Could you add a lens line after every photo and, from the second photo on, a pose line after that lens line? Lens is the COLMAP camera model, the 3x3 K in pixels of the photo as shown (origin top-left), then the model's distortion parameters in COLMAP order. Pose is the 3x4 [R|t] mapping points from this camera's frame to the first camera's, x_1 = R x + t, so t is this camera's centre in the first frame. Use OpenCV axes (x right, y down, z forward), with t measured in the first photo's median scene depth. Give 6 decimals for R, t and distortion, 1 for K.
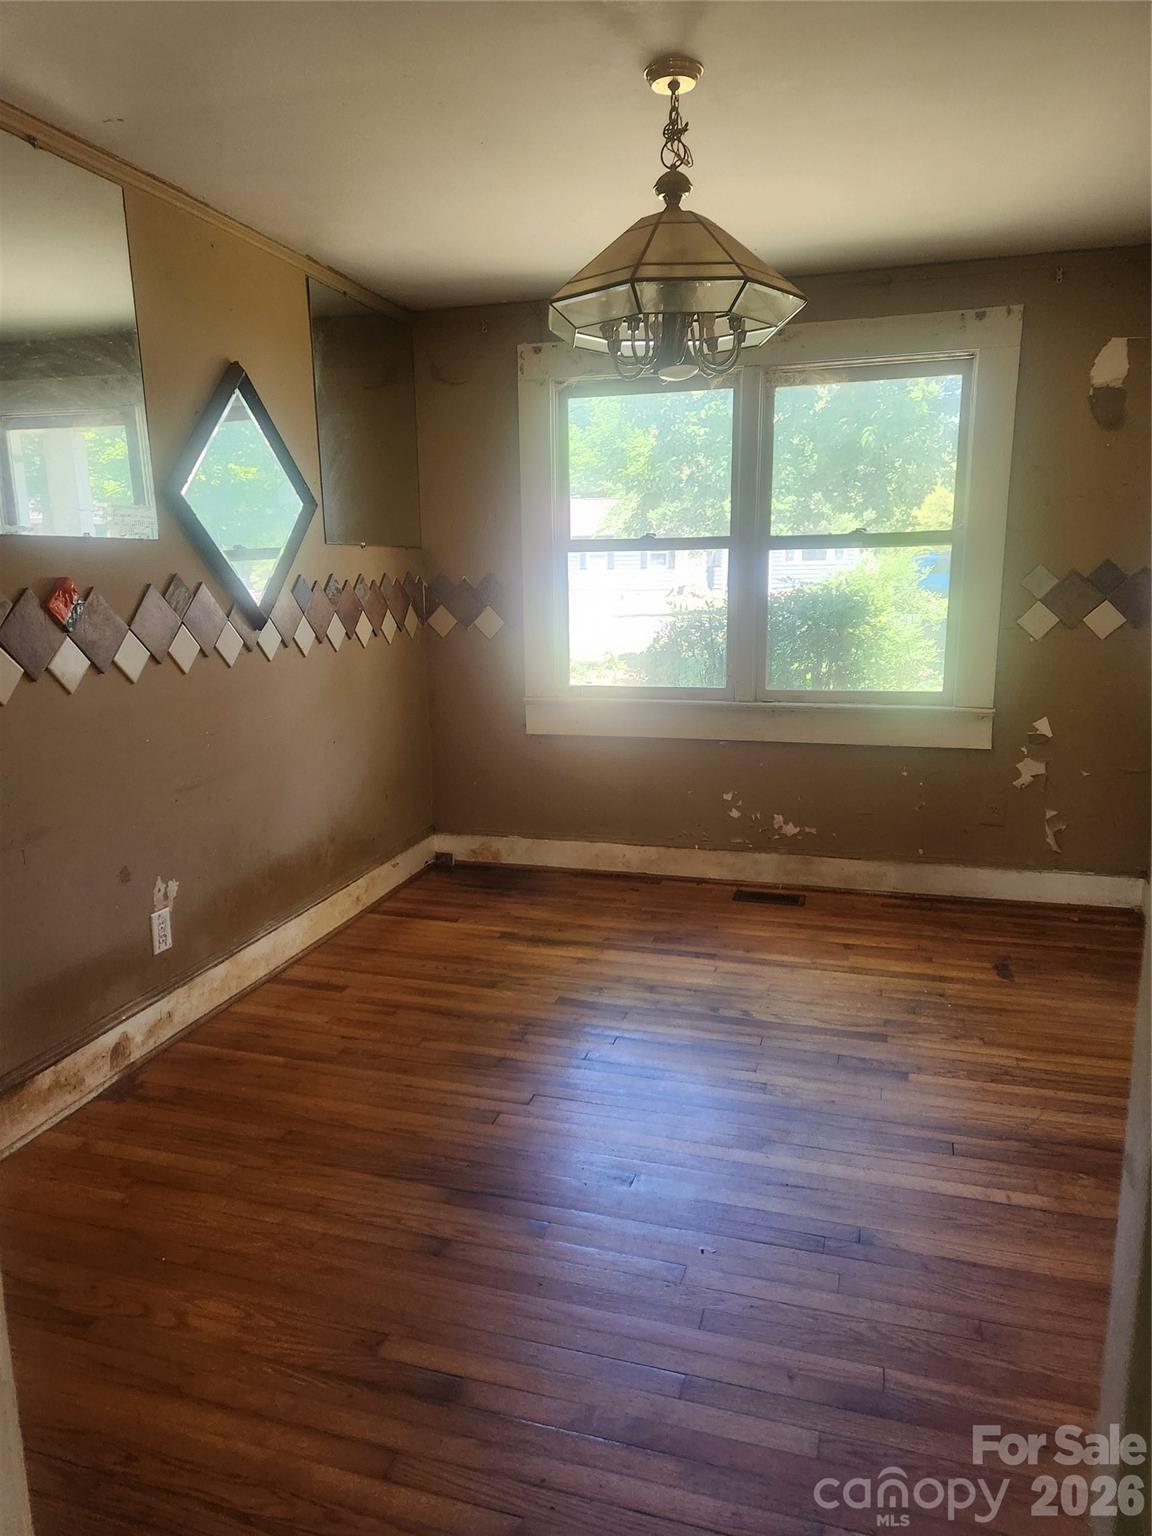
lens RADIAL K [[1057.1, 0, 576.0], [0, 1057.1, 768.0], [0, 0, 1]] dist [0.082654, -0.000748]
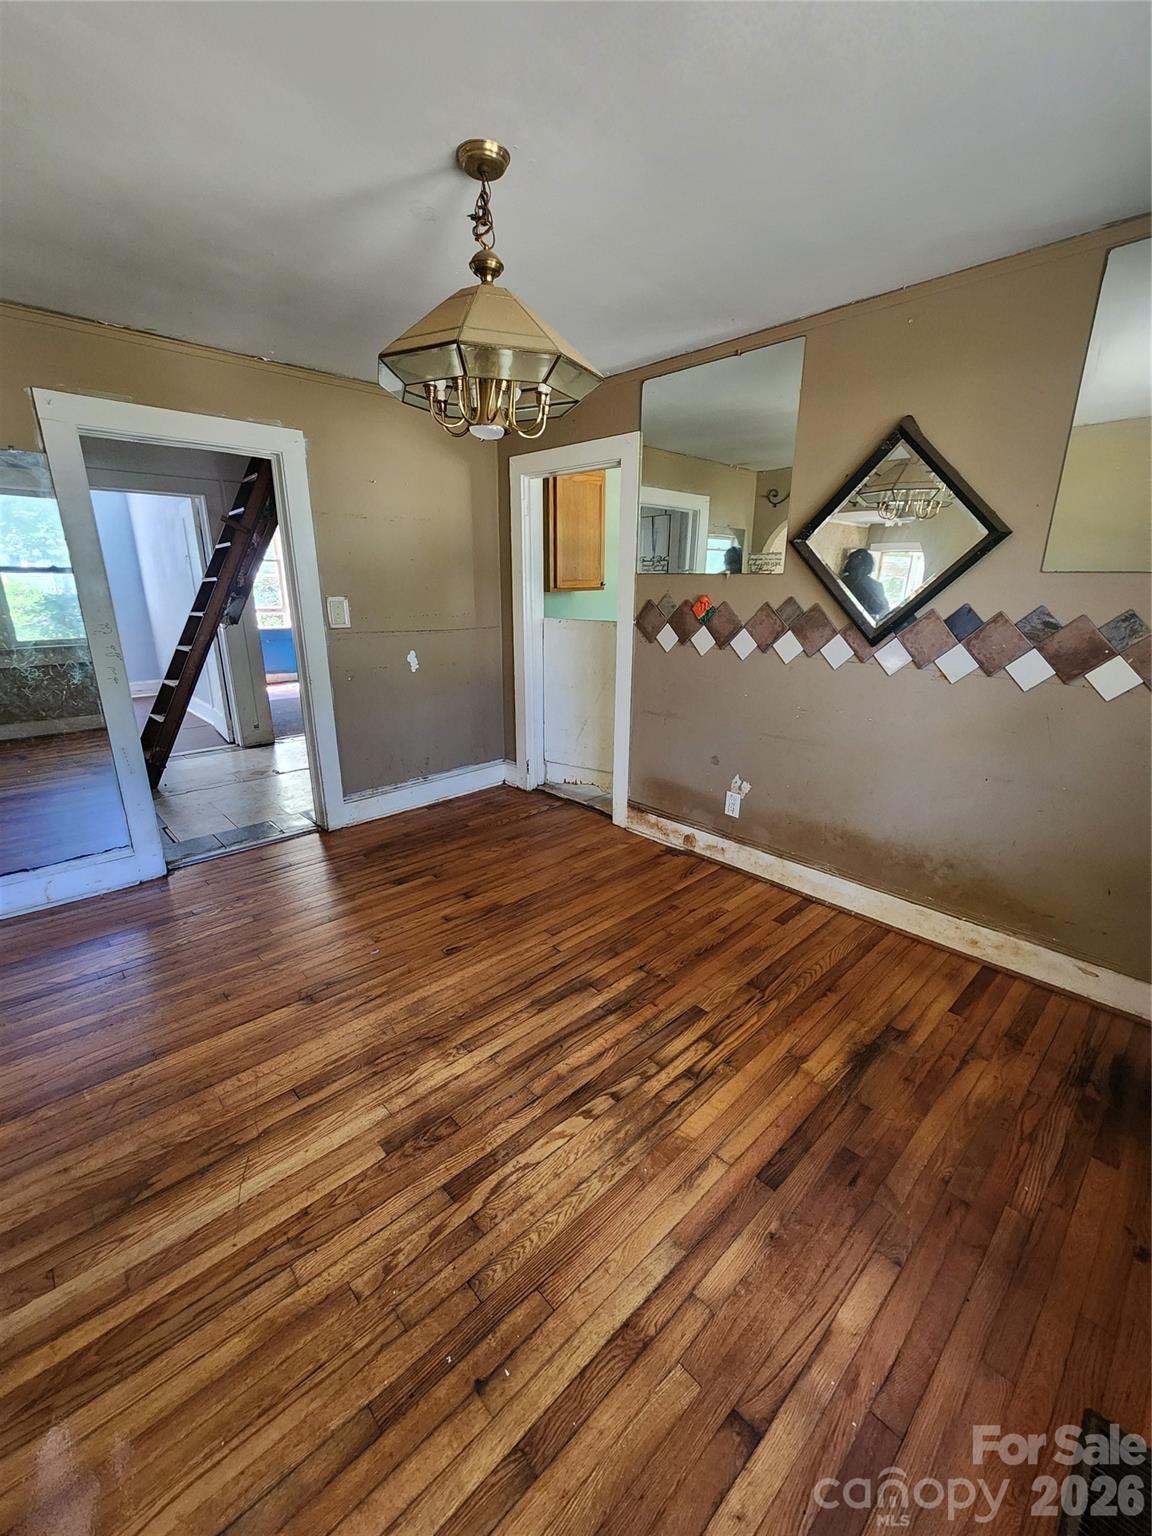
lens RADIAL K [[627.9, 0, 576.0], [0, 627.9, 768.0], [0, 0, 1]] dist [-0.000031, -0.000473]
pose [[-0.501488, 0.261047, -0.824842, 0.527205], [-0.166161, 0.906583, 0.387940, -0.237746], [0.849058, 0.331604, -0.411265, 1.114541]]
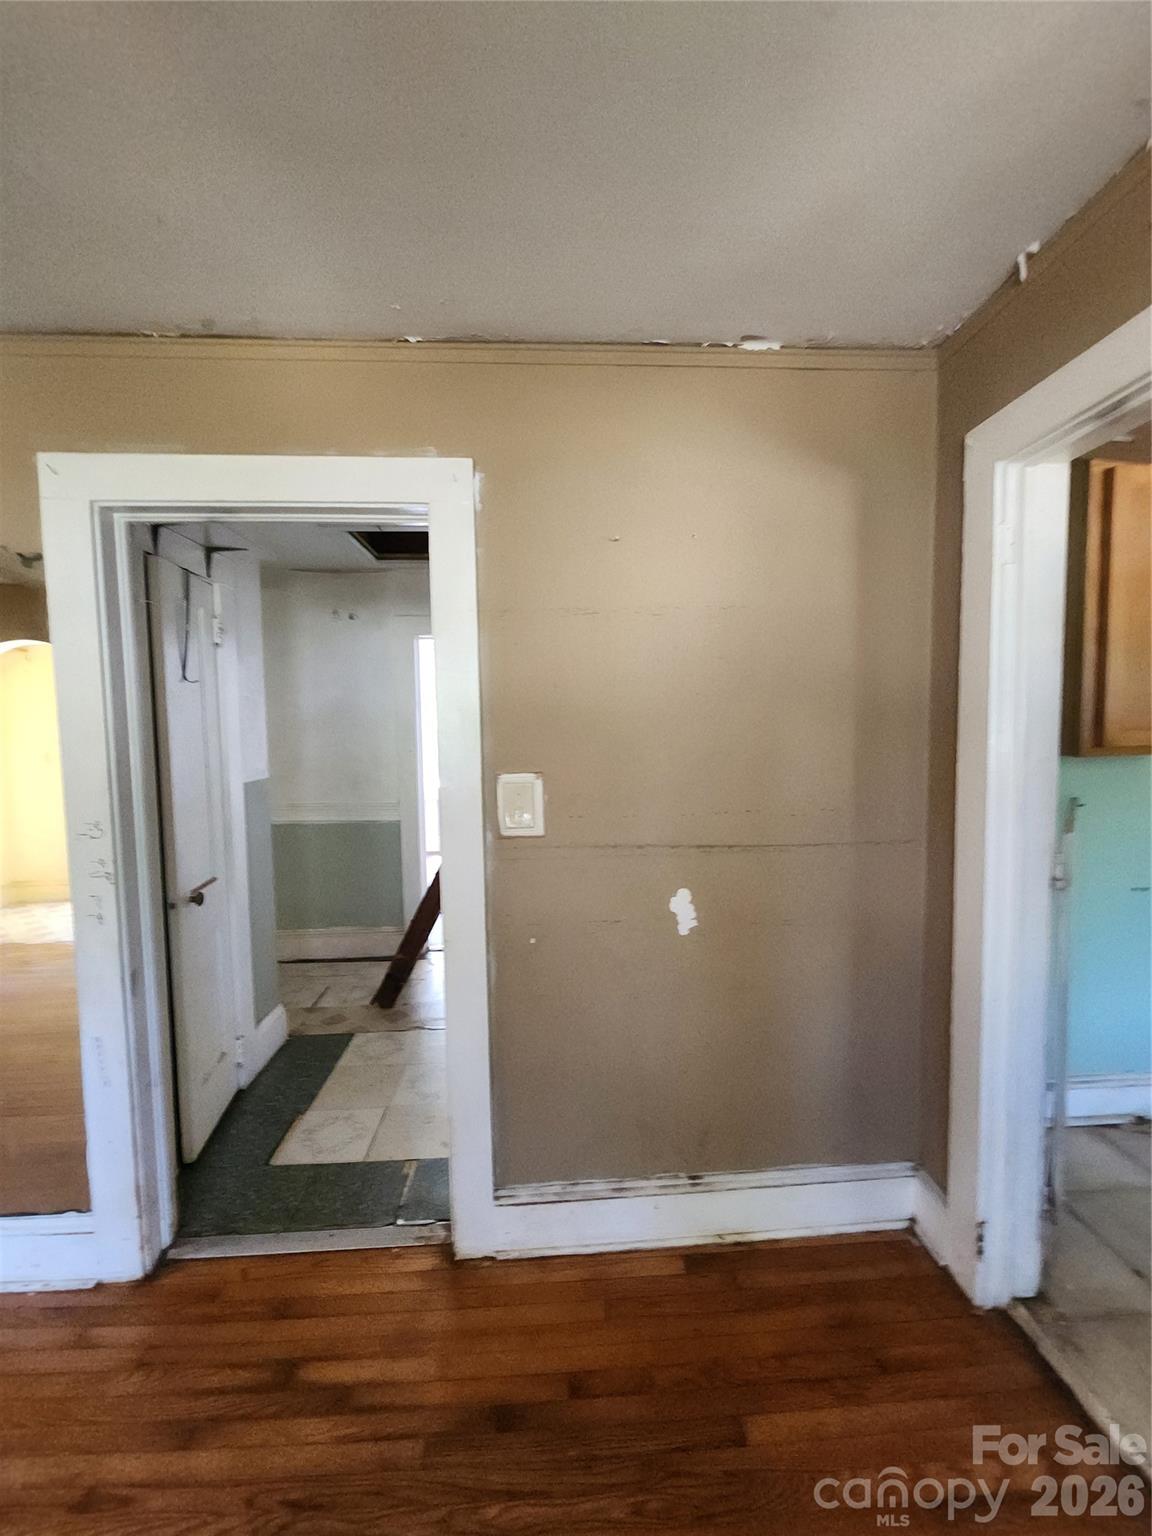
lens RADIAL K [[627.9, 0, 576.0], [0, 627.9, 768.0], [0, 0, 1]] dist [-0.000031, -0.000473]
pose [[-0.942130, 0.049909, -0.331513, -0.085613], [-0.036505, 0.967705, 0.249430, -0.156286], [0.333255, 0.247097, -0.909881, 0.725258]]
